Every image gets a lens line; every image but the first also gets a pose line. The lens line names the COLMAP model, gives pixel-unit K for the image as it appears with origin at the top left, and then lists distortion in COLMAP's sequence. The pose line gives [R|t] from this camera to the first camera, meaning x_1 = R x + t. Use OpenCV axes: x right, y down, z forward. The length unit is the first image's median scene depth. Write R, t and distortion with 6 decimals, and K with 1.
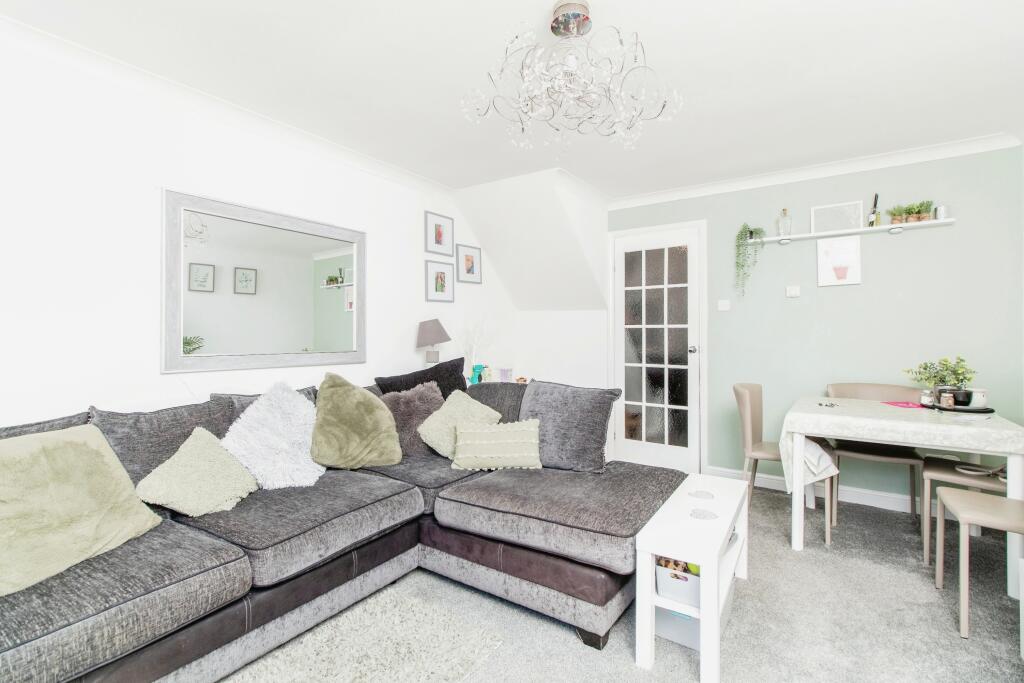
lens RADIAL K [[489.4, 0, 513.3], [0, 489.4, 336.3], [0, 0, 1]] dist [-0.002008, -0.000279]
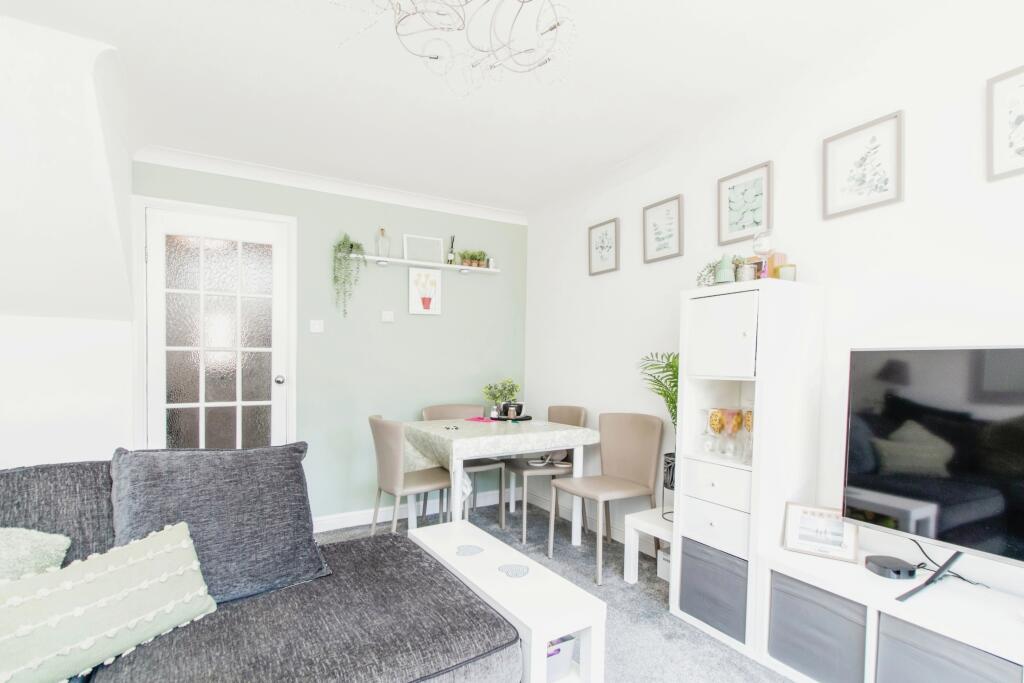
lens RADIAL K [[489.4, 0, 554.1], [0, 489.4, 379.0], [0, 0, 1]] dist [-0.002008, -0.000279]
pose [[0.411403, -0.032847, 0.910861, -0.193650], [0.000920, 0.999365, 0.035624, -0.002354], [-0.911453, -0.013818, 0.411172, 0.315796]]
